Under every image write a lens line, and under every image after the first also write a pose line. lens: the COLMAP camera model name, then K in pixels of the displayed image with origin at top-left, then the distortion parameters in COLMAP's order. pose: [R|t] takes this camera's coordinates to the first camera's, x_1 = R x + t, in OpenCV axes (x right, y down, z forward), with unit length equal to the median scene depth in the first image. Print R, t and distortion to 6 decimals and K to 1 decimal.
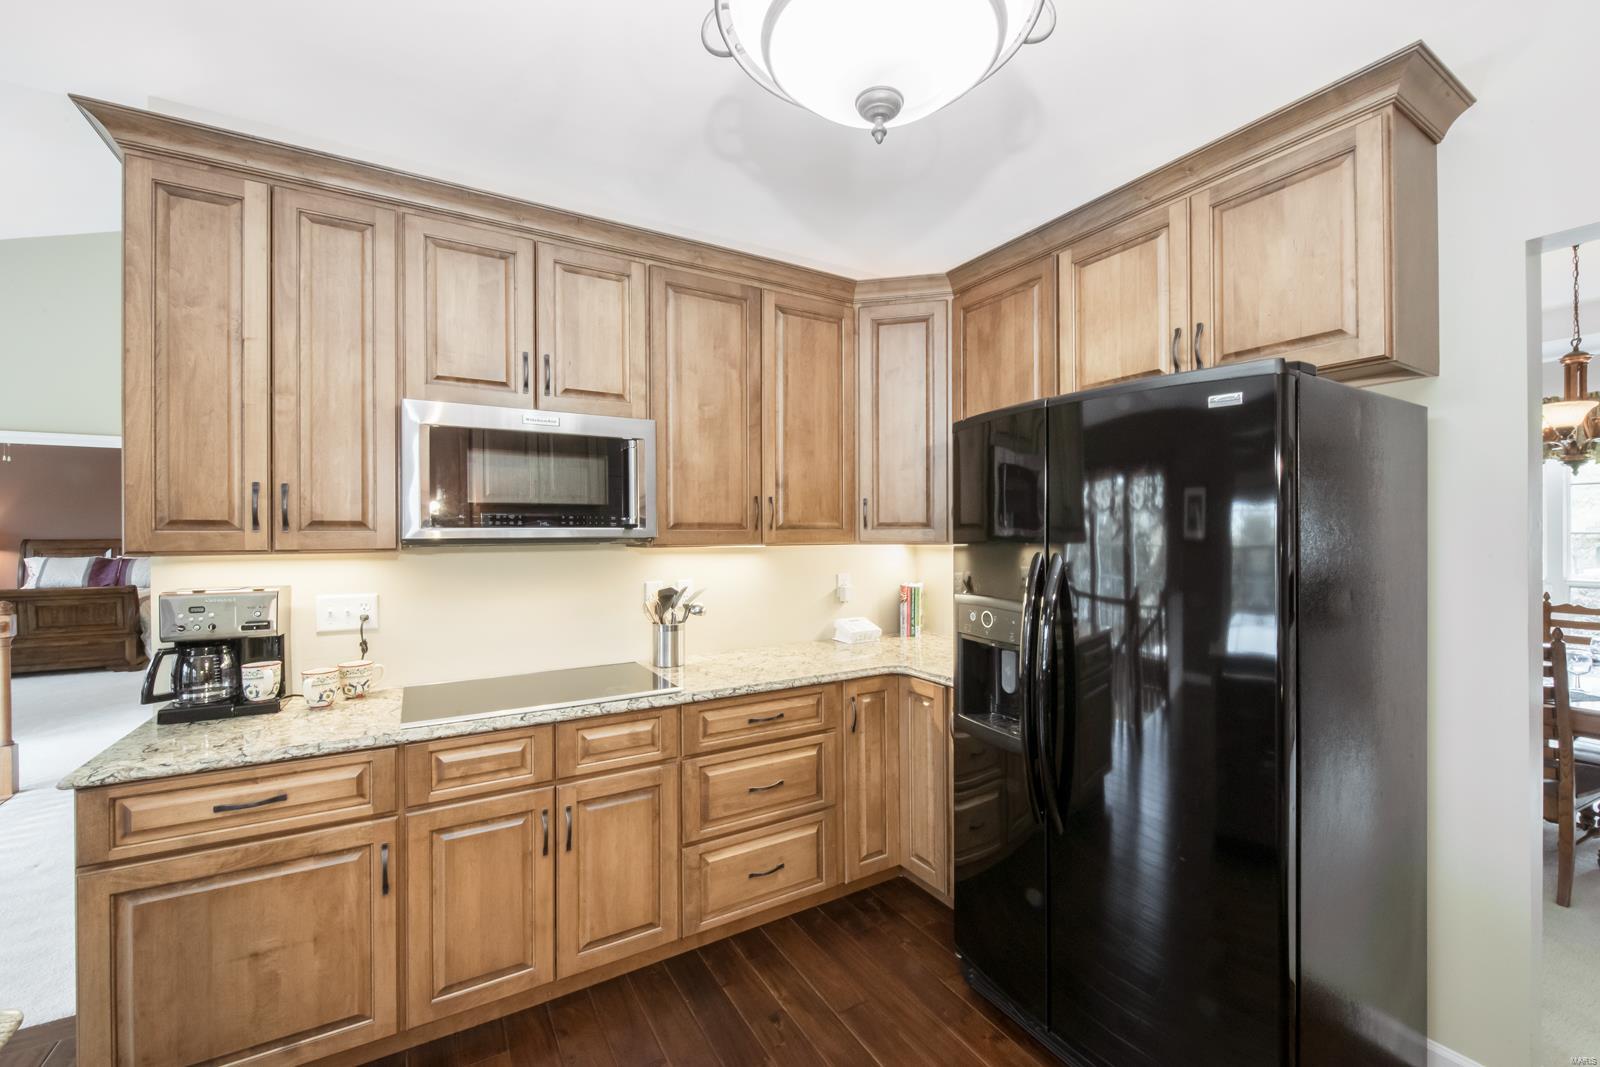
lens RADIAL K [[648.7, 0, 808.8], [0, 648.7, 529.9], [0, 0, 1]] dist [0.001084, -0.001852]
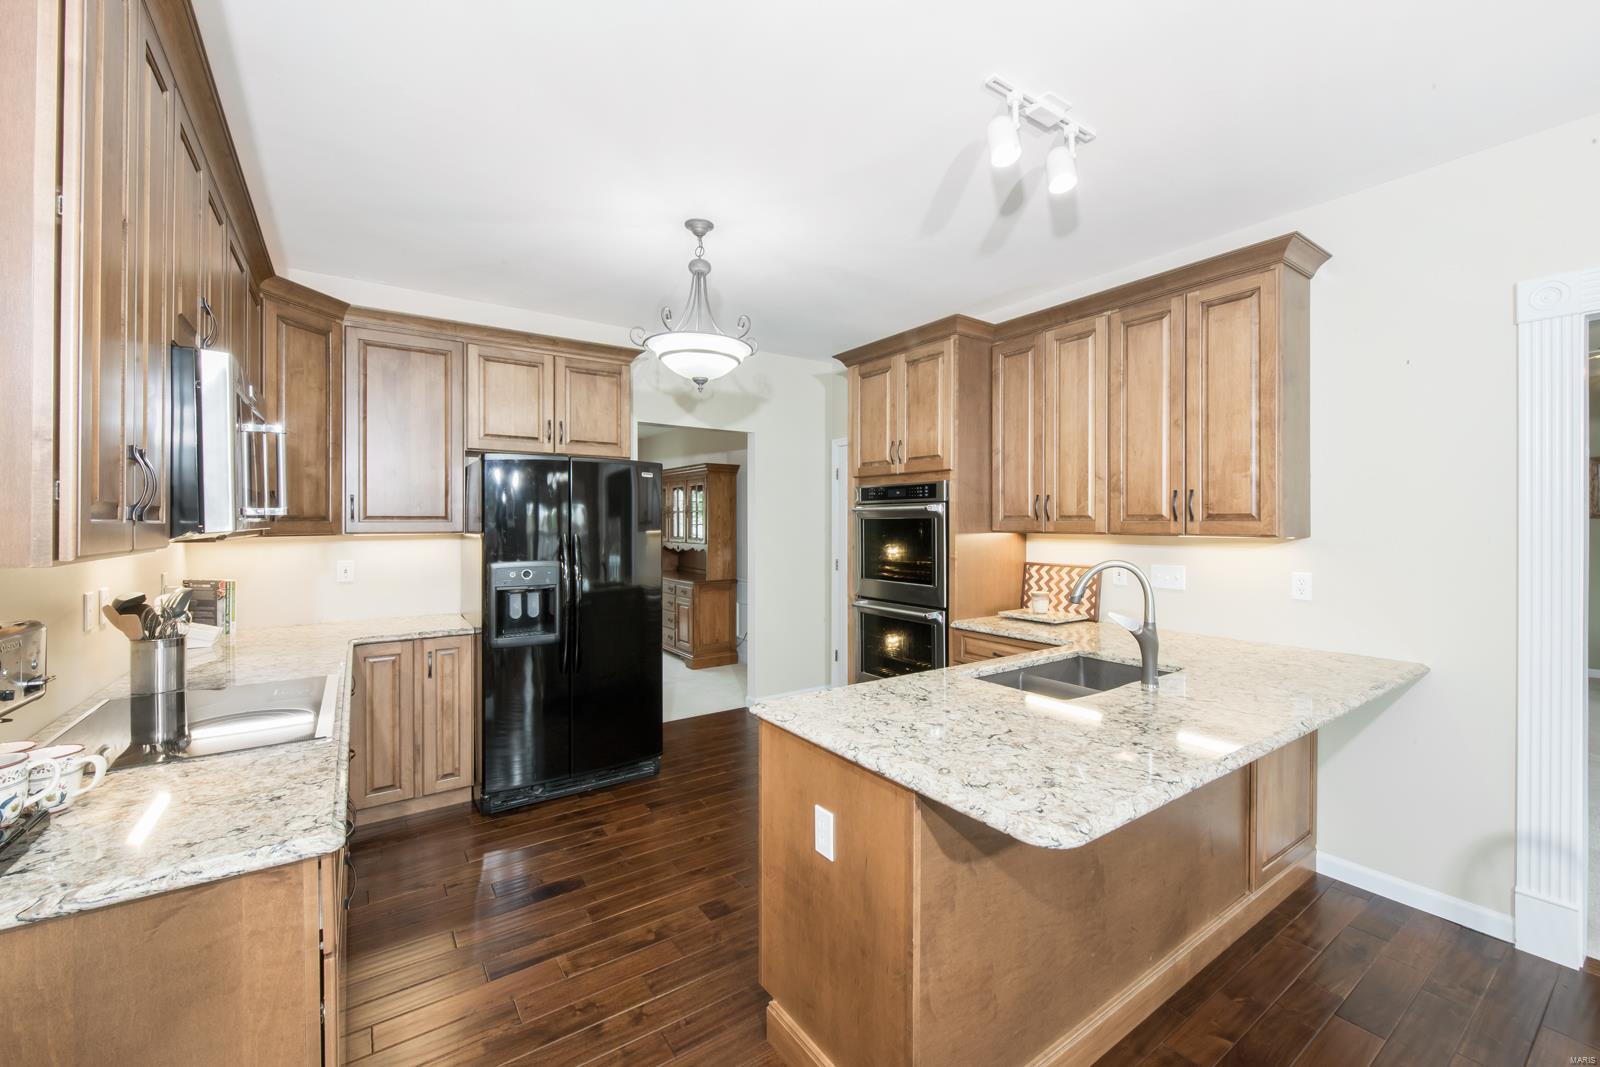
lens RADIAL K [[648.7, 0, 807.3], [0, 648.7, 525.4], [0, 0, 1]] dist [0.001084, -0.001852]
pose [[-0.086352, -0.002686, 0.996261, -1.254880], [0.001929, 0.999994, 0.002863, 0.004112], [-0.996263, 0.002169, -0.086346, 0.331090]]
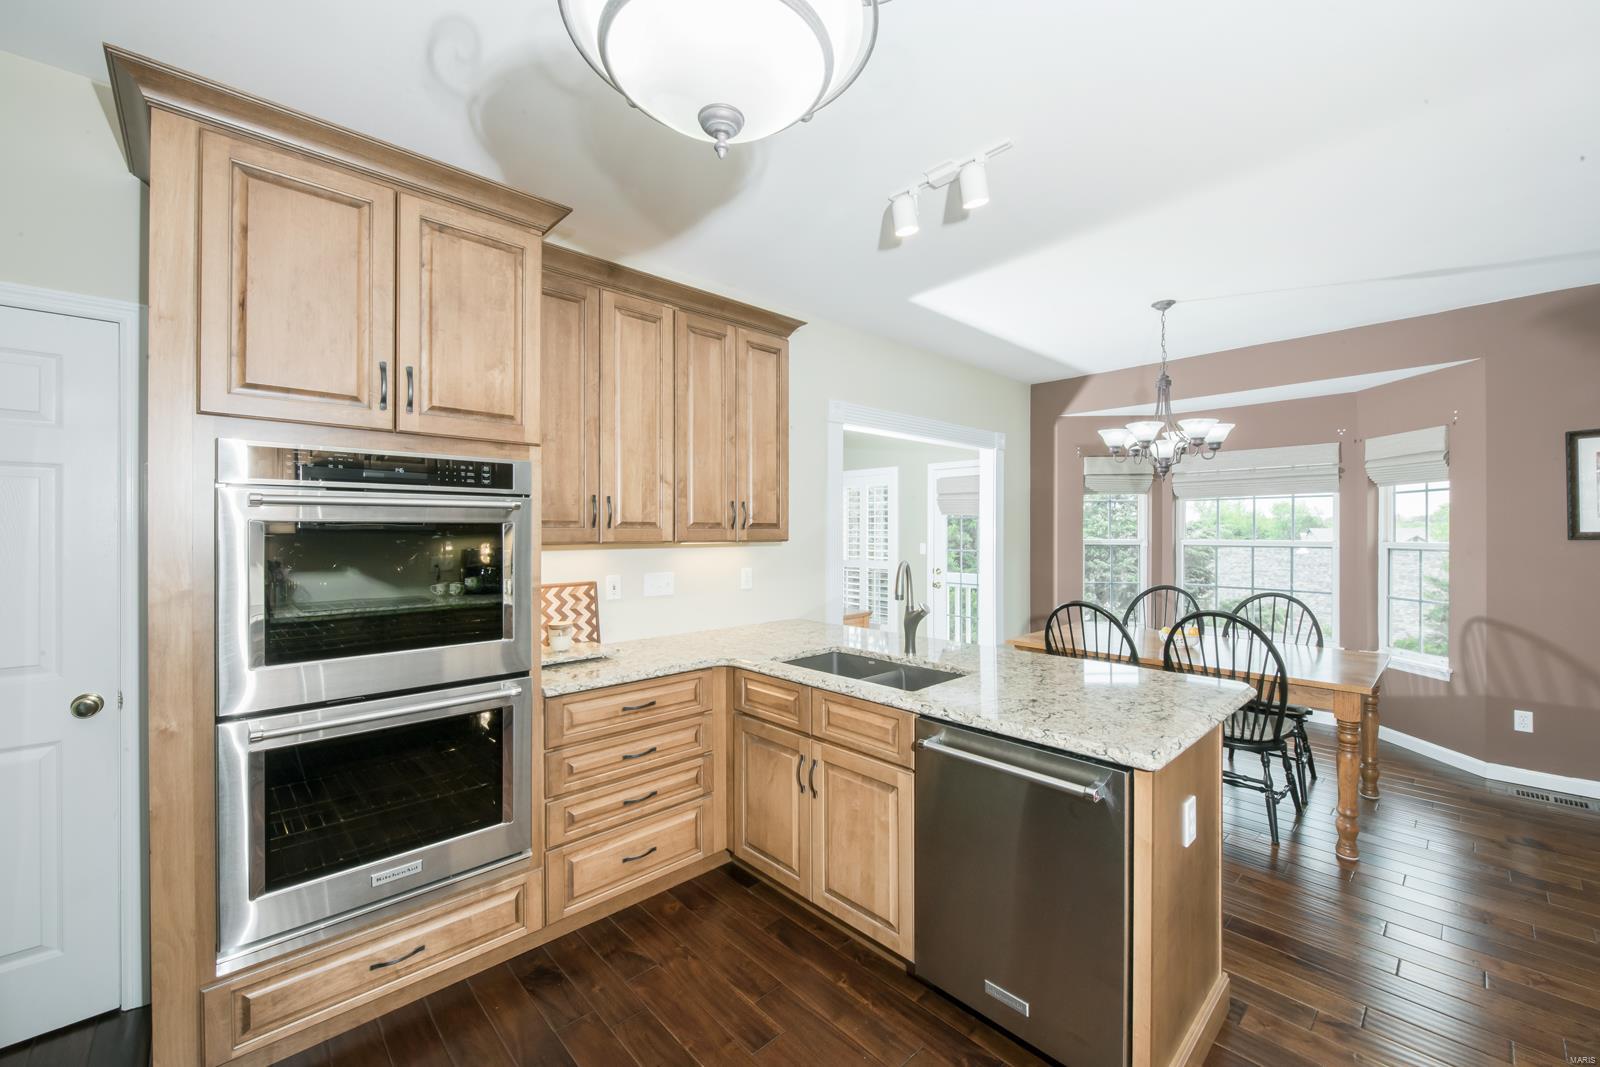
lens RADIAL K [[648.7, 0, 810.0], [0, 648.7, 527.5], [0, 0, 1]] dist [0.001084, -0.001852]
pose [[-0.969626, 0.002416, -0.244580, 0.117336], [0.003319, 0.999989, -0.003281, 0.003447], [0.244569, -0.003994, -0.969624, 0.897861]]
